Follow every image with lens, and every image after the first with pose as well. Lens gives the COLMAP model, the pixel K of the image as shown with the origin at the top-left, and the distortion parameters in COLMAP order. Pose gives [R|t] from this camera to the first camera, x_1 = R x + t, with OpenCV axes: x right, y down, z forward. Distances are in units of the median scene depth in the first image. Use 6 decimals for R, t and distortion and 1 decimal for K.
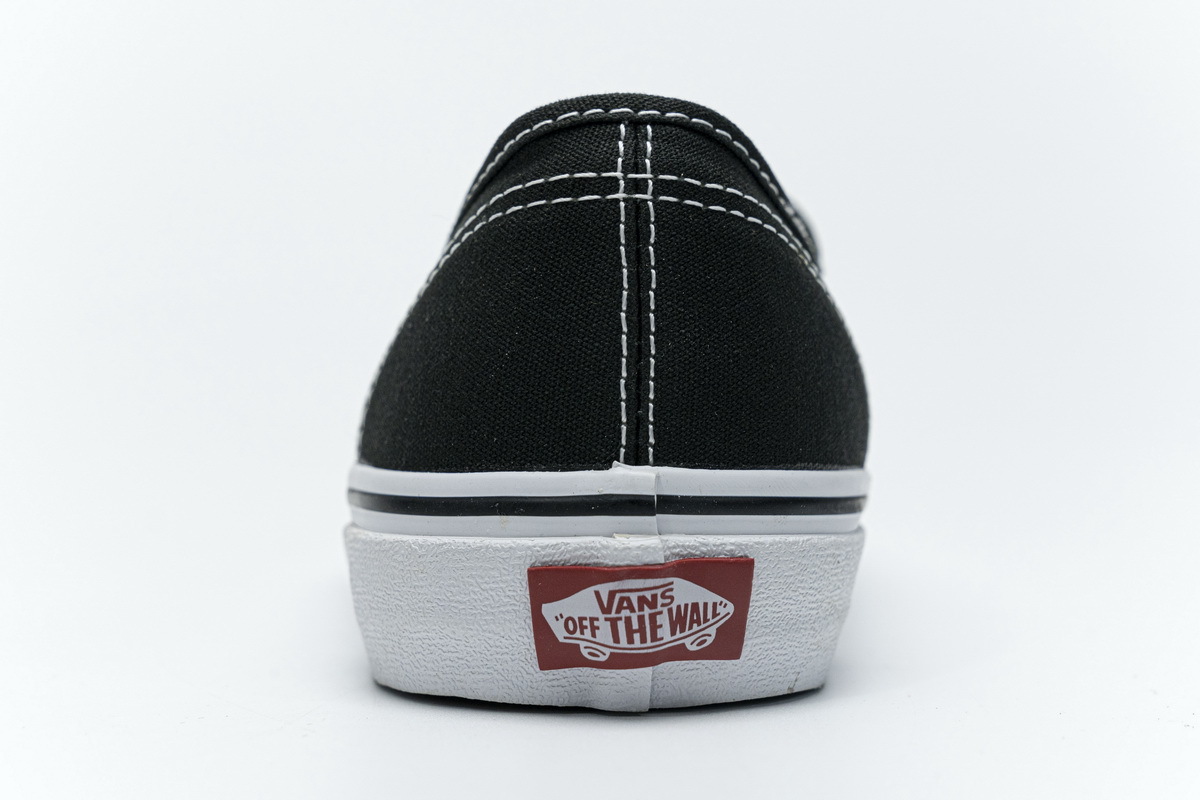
lens RADIAL K [[2375.9, 0, 600.0], [0, 2375.9, 400.0], [0, 0, 1]] dist [-0.106197, -0.153156]
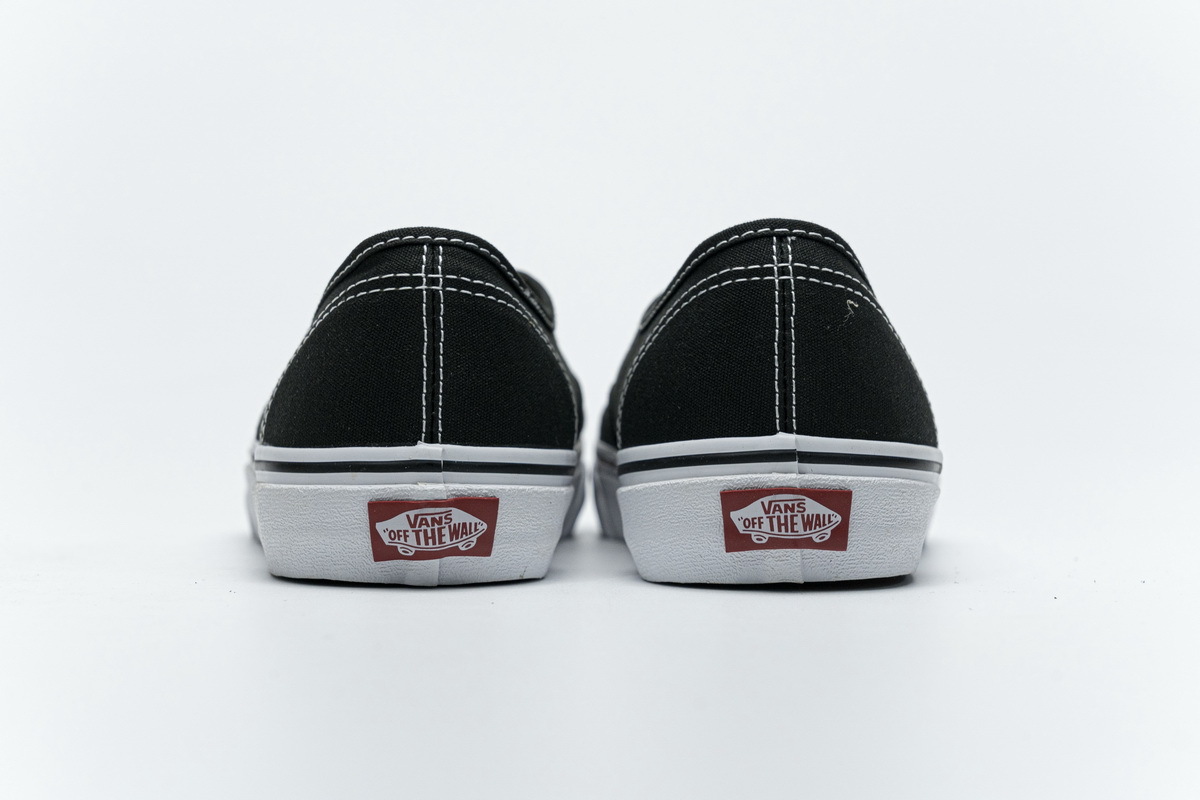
lens RADIAL K [[2375.9, 0, 600.0], [0, 2375.9, 400.0], [0, 0, 1]] dist [-0.106197, -0.153156]
pose [[0.997095, 0.008602, 0.075682, 0.006659], [-0.007659, 0.999889, -0.012746, 0.016800], [-0.075784, 0.012129, 0.997051, -0.728745]]
